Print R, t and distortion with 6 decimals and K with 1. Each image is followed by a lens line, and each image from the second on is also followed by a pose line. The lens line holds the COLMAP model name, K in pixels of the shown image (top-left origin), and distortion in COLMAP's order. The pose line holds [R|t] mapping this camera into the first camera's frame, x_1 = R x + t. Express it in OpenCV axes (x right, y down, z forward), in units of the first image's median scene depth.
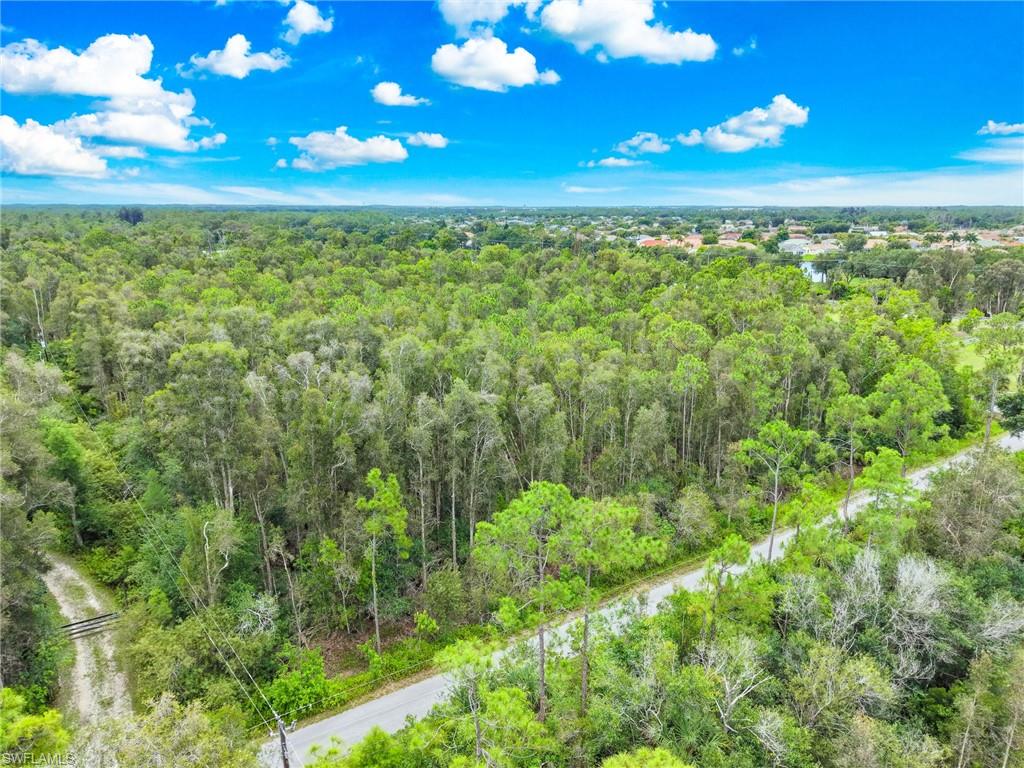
lens RADIAL K [[730.6, 0, 528.1], [0, 730.6, 383.5], [0, 0, 1]] dist [-0.000840, -0.002907]
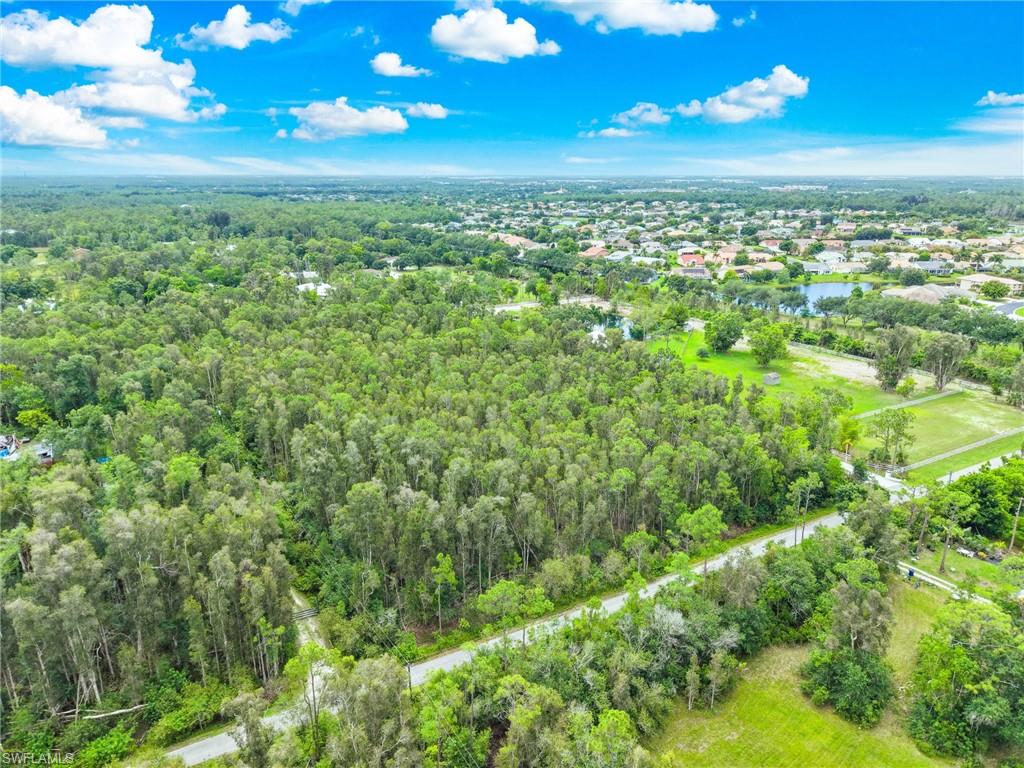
lens RADIAL K [[709.2, 0, 512.0], [0, 709.2, 384.0], [0, 0, 1]] dist [0.001402, -0.005406]
pose [[0.994889, 0.018704, -0.099225, 0.147728], [-0.015656, 0.999384, 0.031407, -0.332346], [0.099751, -0.029693, 0.994569, -0.775701]]
